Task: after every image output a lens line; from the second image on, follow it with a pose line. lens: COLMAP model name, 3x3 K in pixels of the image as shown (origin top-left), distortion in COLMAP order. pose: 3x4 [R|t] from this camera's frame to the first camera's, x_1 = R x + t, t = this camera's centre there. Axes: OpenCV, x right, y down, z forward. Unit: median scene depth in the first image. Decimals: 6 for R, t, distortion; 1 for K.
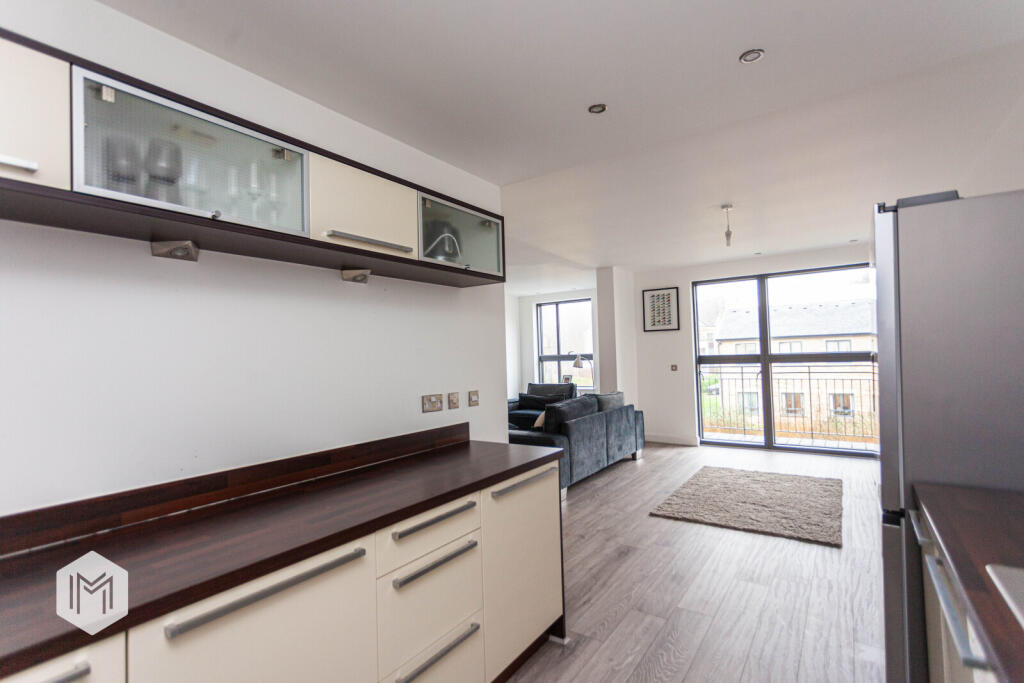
lens RADIAL K [[480.5, 0, 516.3], [0, 480.5, 346.1], [0, 0, 1]] dist [-0.001501, -0.000048]
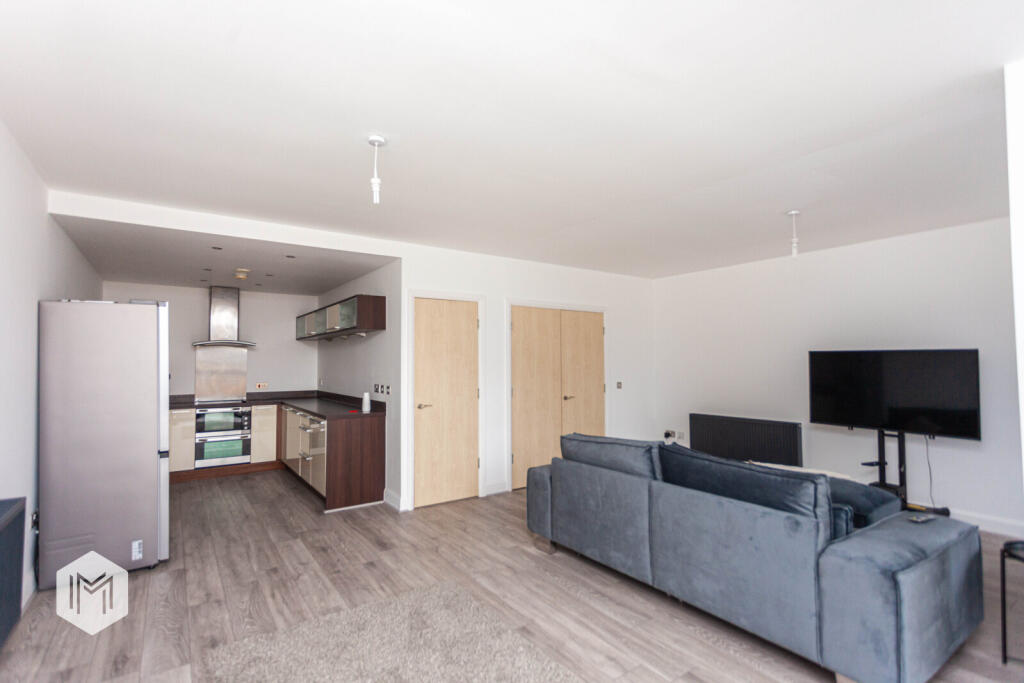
lens RADIAL K [[480.5, 0, 516.3], [0, 480.5, 346.1], [0, 0, 1]] dist [-0.001501, -0.000048]
pose [[-0.343355, -0.003977, -0.939197, 0.465101], [0.030459, 0.999418, -0.015367, -0.004880], [0.938712, -0.033883, -0.343034, 0.667563]]
